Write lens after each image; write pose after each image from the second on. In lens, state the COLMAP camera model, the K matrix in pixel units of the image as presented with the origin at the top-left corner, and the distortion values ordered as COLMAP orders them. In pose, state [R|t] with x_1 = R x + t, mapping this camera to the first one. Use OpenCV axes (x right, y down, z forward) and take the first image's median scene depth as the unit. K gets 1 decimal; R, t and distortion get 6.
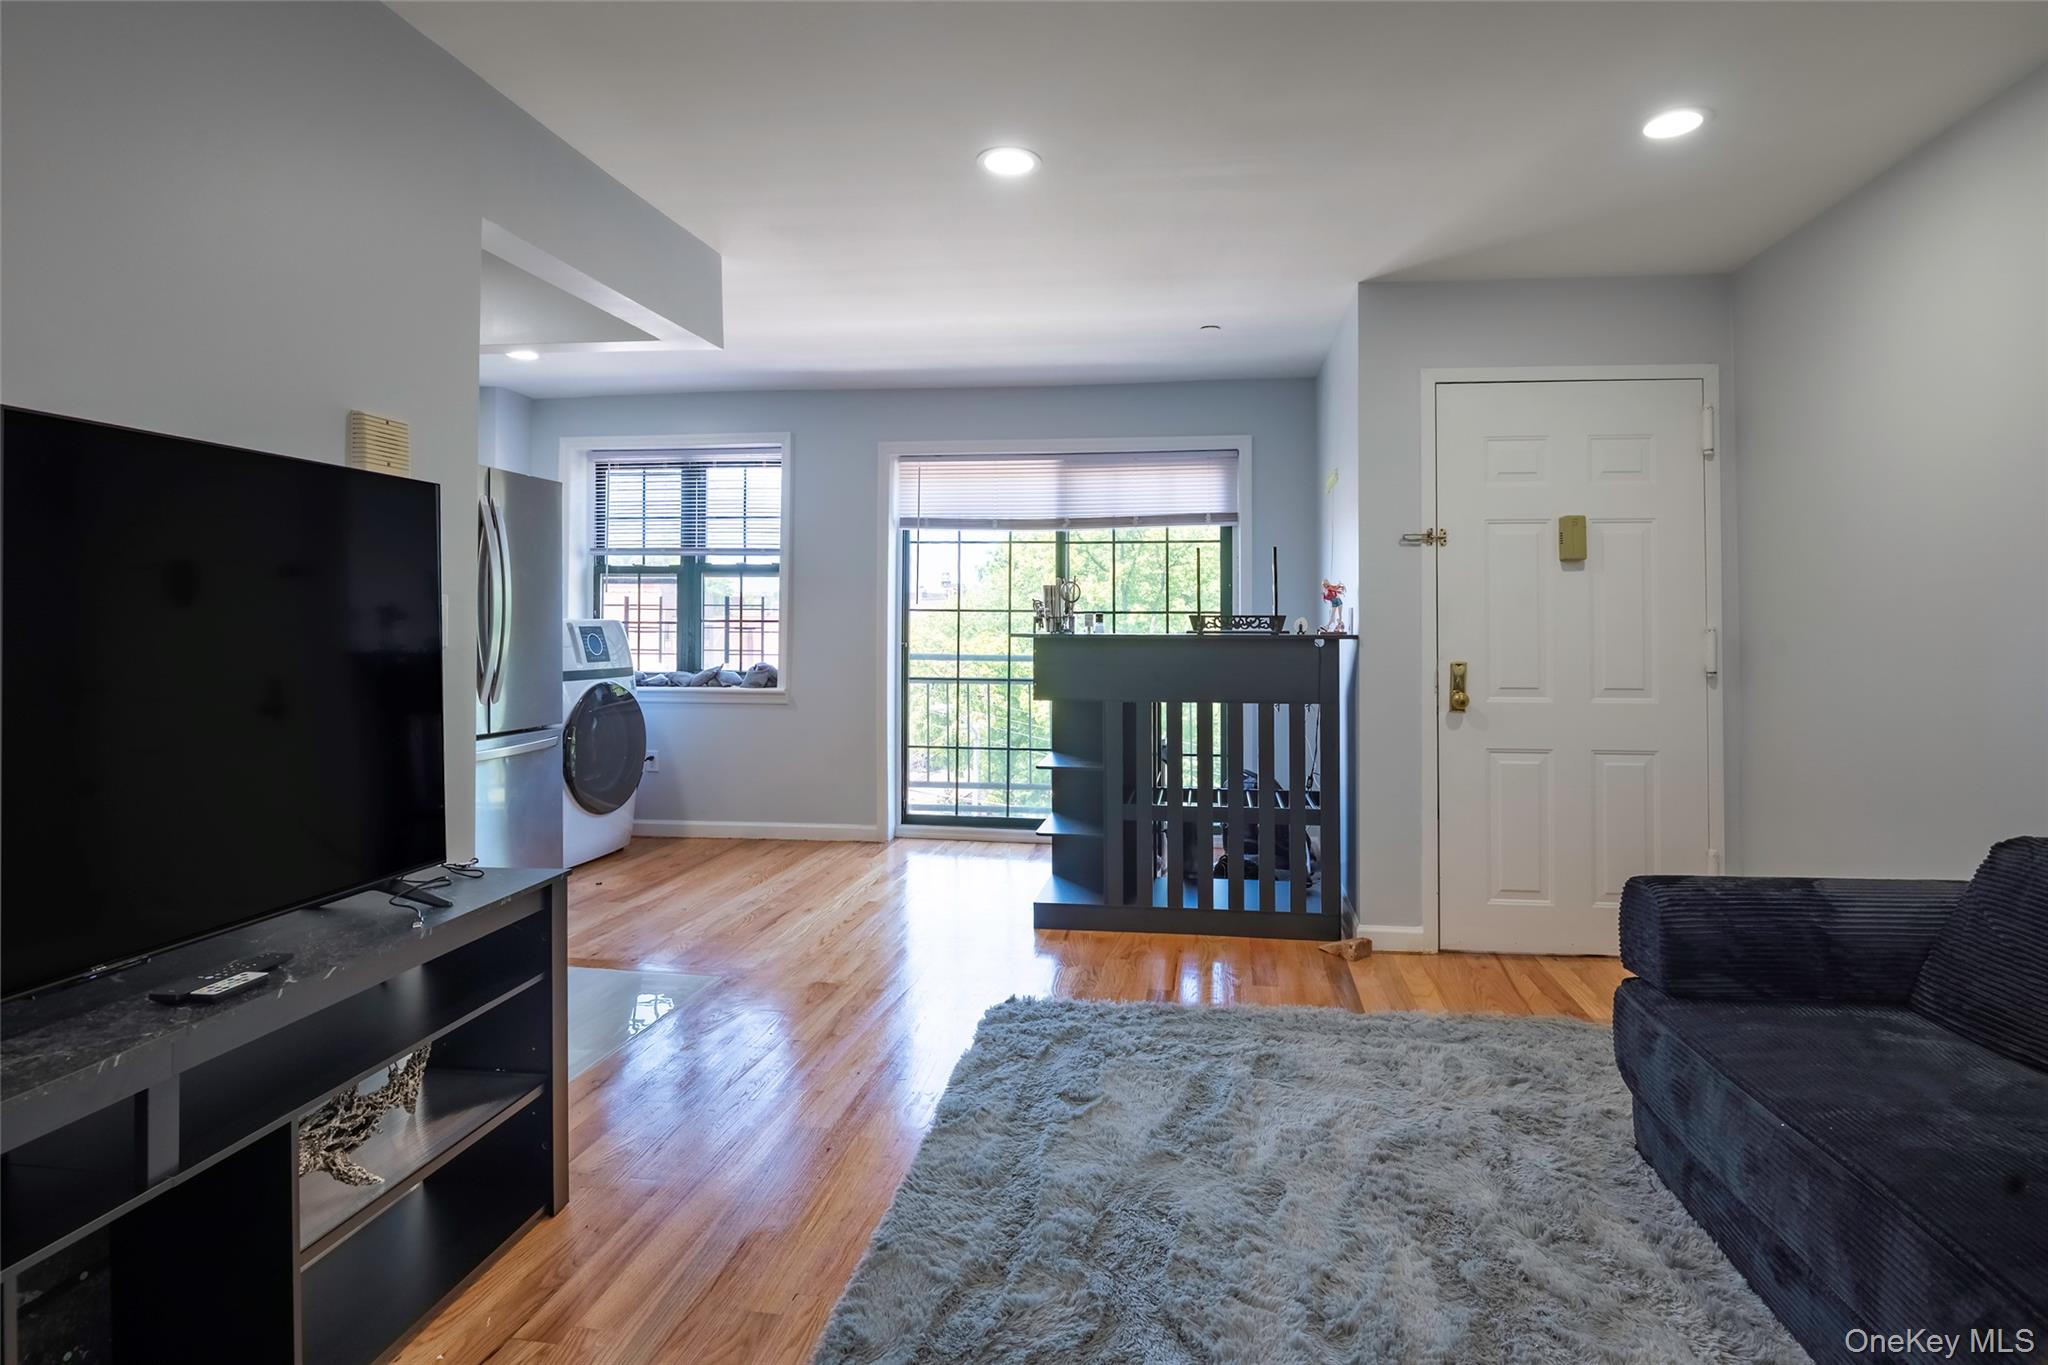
lens RADIAL K [[1006.4, 0, 1069.4], [0, 1006.4, 612.9], [0, 0, 1]] dist [0.001015, -0.015418]
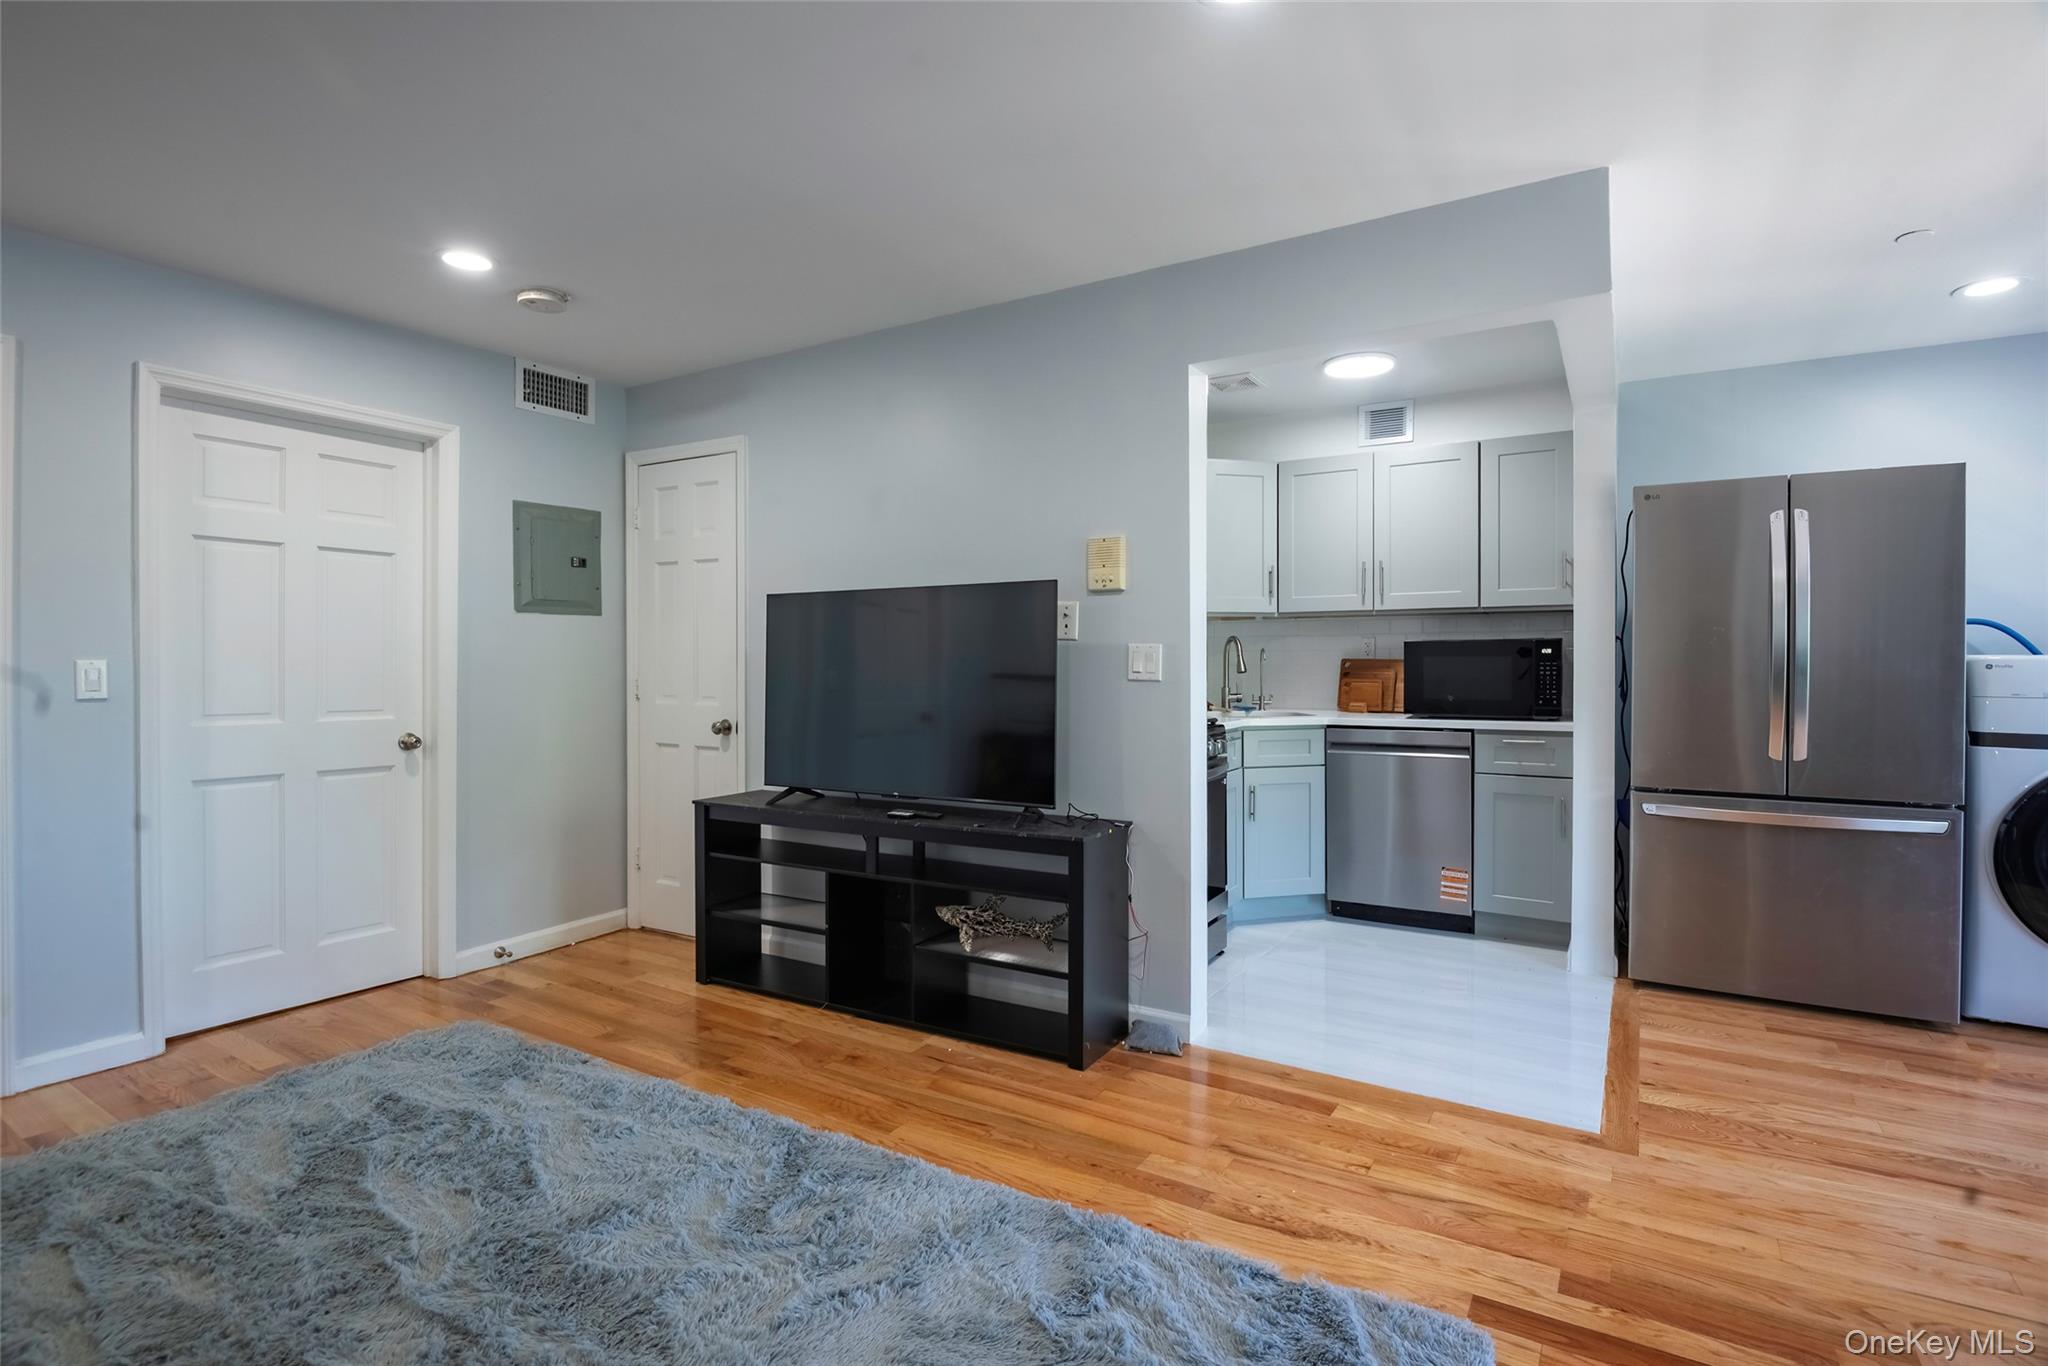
lens RADIAL K [[962.2, 0, 1060.4], [0, 962.2, 668.6], [0, 0, 1]] dist [-0.002741, -0.015013]
pose [[-0.381403, 0.006321, -0.924387, 0.289569], [0.011254, 0.999934, 0.002194, 0.005019], [0.924340, -0.009566, -0.381449, 0.562411]]
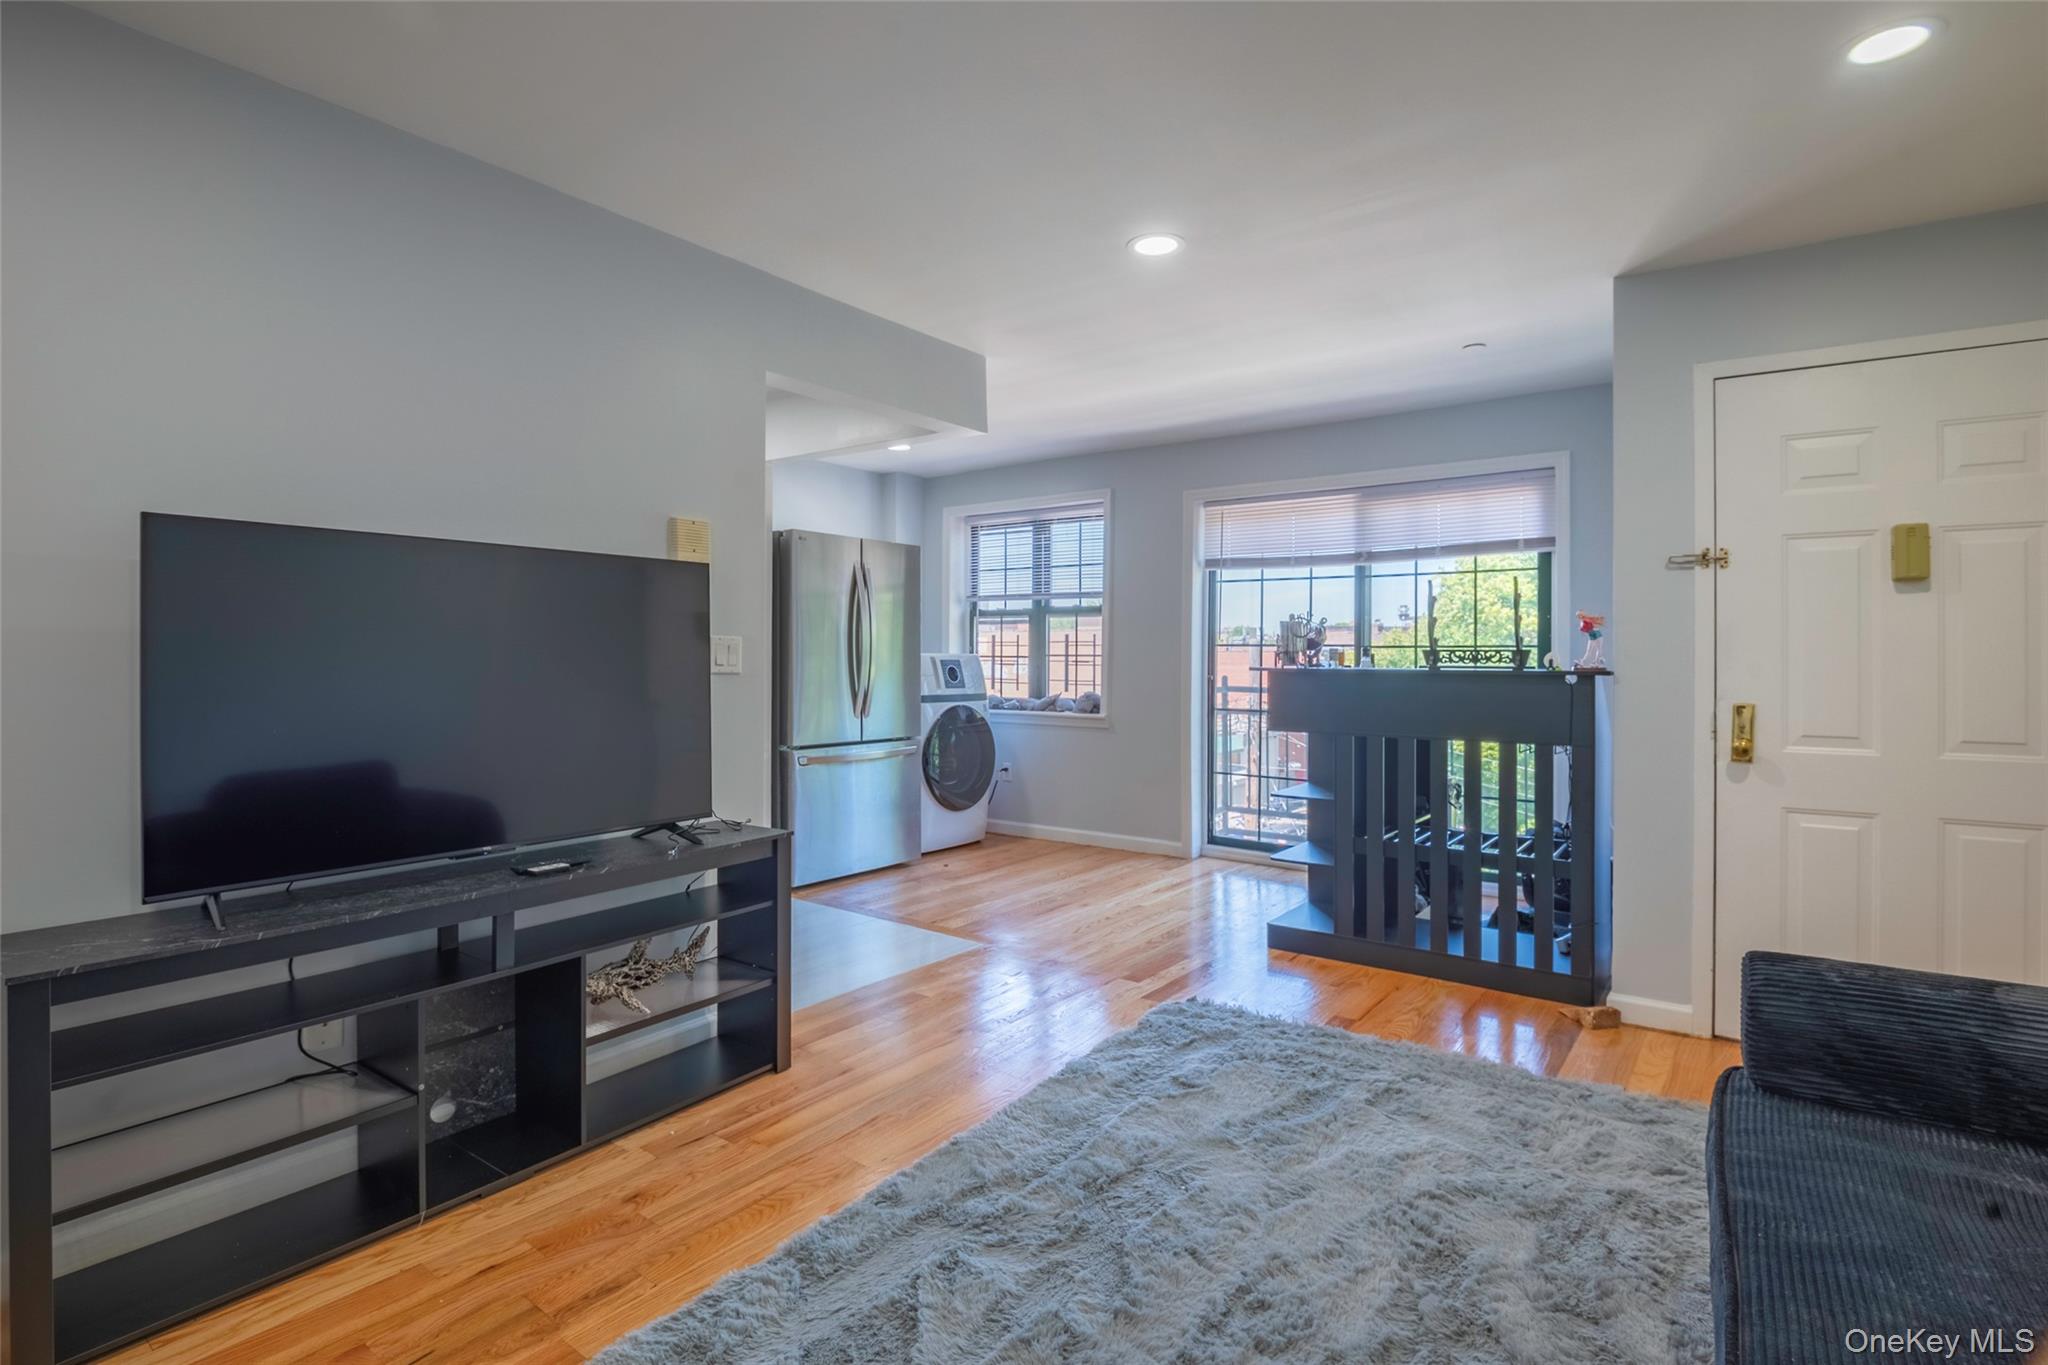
lens RADIAL K [[980.0, 0, 1005.6], [0, 980.0, 655.4], [0, 0, 1]] dist [-0.003942, -0.010903]
pose [[0.869769, 0.000115, -0.493458, 0.165666], [0.003703, 0.999970, 0.006760, 0.000091], [0.493444, -0.007707, 0.869743, -0.016873]]
